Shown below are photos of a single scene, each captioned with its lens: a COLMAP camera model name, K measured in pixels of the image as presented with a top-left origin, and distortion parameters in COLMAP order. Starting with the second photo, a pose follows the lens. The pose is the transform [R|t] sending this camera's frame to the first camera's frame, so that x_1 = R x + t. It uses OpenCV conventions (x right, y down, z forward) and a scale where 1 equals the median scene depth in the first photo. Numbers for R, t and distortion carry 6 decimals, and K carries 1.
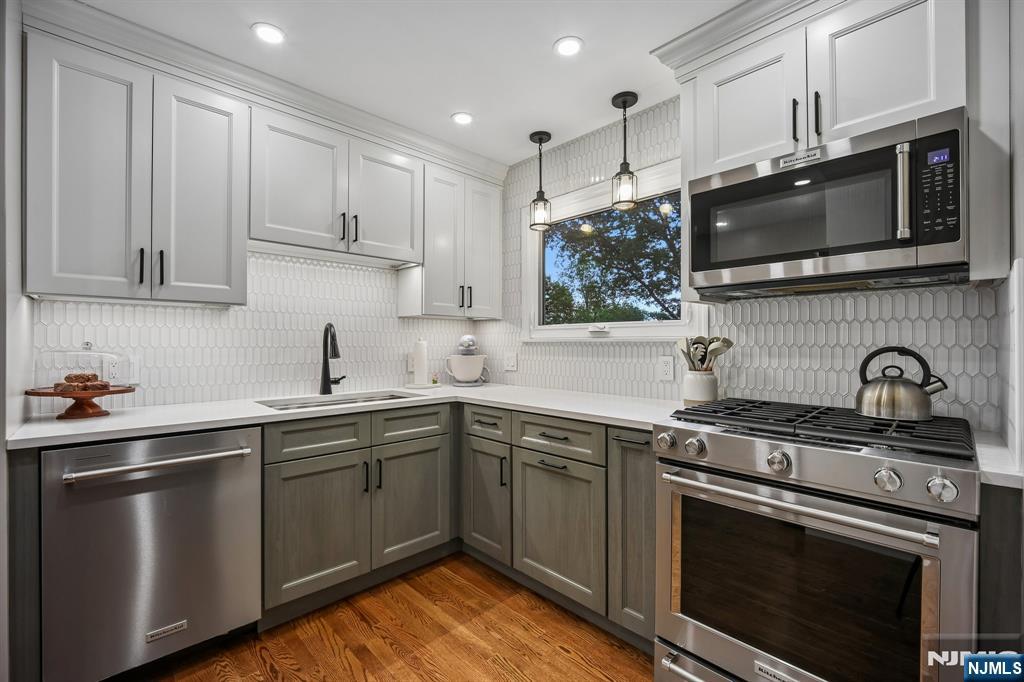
lens RADIAL K [[434.8, 0, 512.0], [0, 434.8, 341.0], [0, 0, 1]] dist [-0.008980, -0.000660]
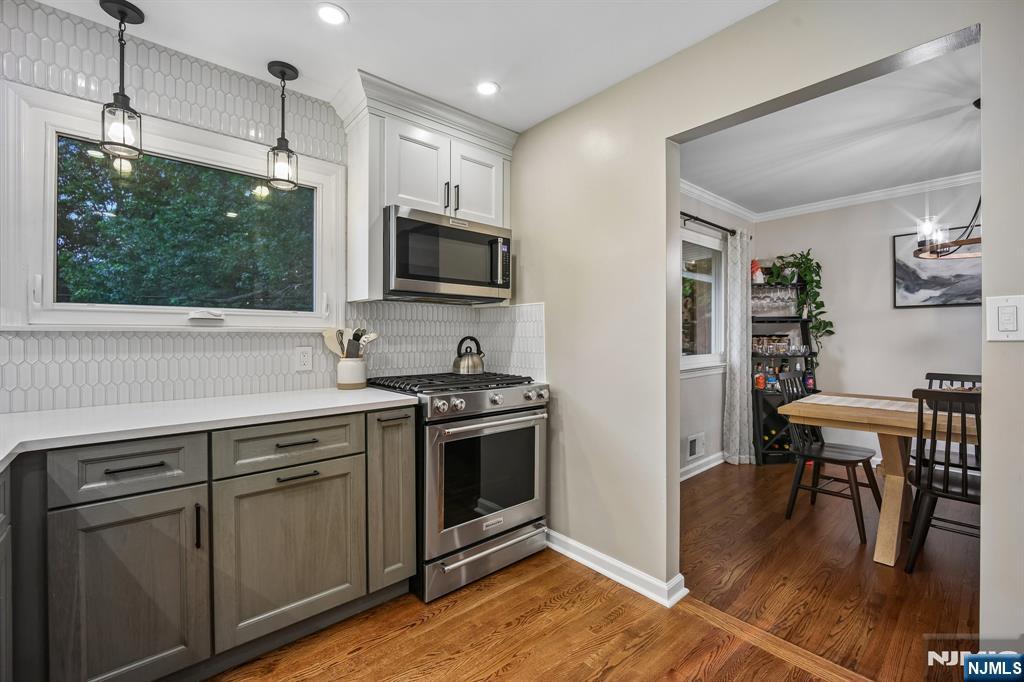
lens RADIAL K [[432.0, 0, 511.9], [0, 432.0, 335.2], [0, 0, 1]] dist [-0.011188, -0.000487]
pose [[0.038449, 0.000127, 0.999261, -0.716206], [-0.005663, 0.999984, 0.000091, 0.005365], [-0.999245, -0.005662, 0.038449, 0.536778]]
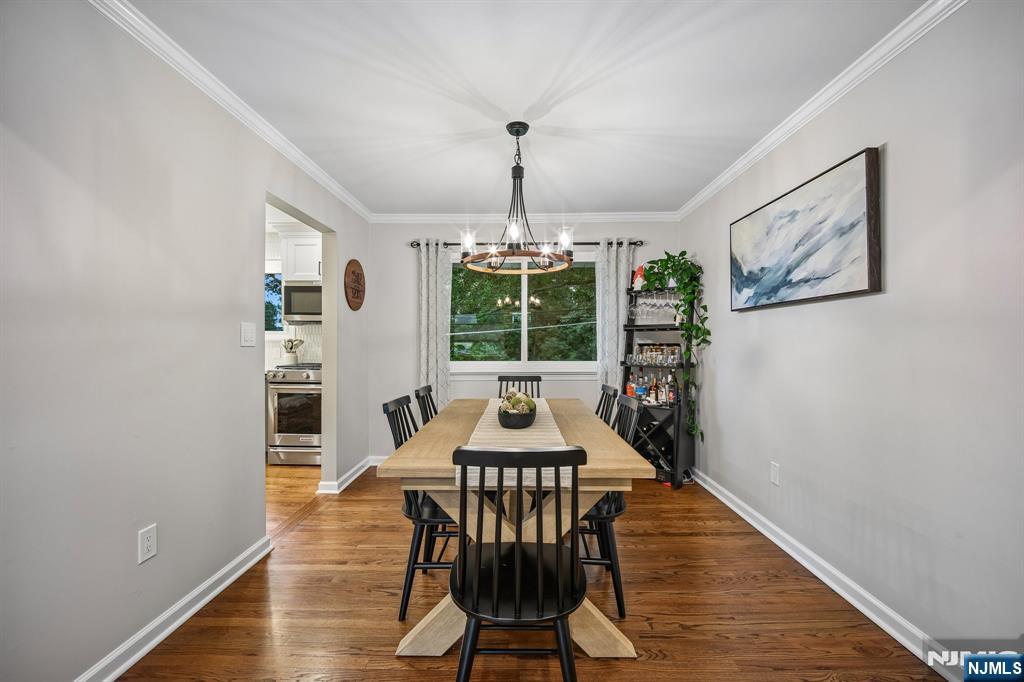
lens RADIAL K [[432.0, 0, 511.9], [0, 432.0, 335.2], [0, 0, 1]] dist [-0.011188, -0.000487]
pose [[0.700079, 0.010806, 0.713984, -0.431164], [-0.007629, 0.999942, -0.007653, -0.021834], [-0.714025, -0.000090, 0.700121, -1.608252]]
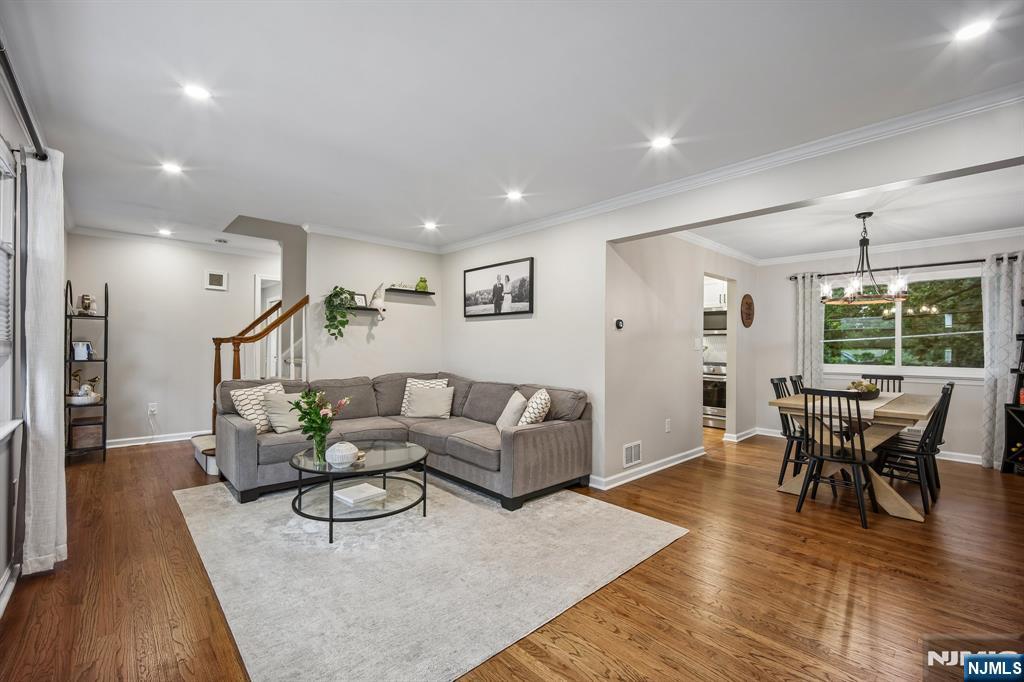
lens RADIAL K [[434.8, 0, 512.0], [0, 434.8, 341.0], [0, 0, 1]] dist [-0.008980, -0.000660]
pose [[0.999801, 0.007413, -0.018529, -1.119073], [-0.007422, 0.999972, -0.000414, -0.039386], [0.018525, 0.000552, 0.999828, -2.781982]]
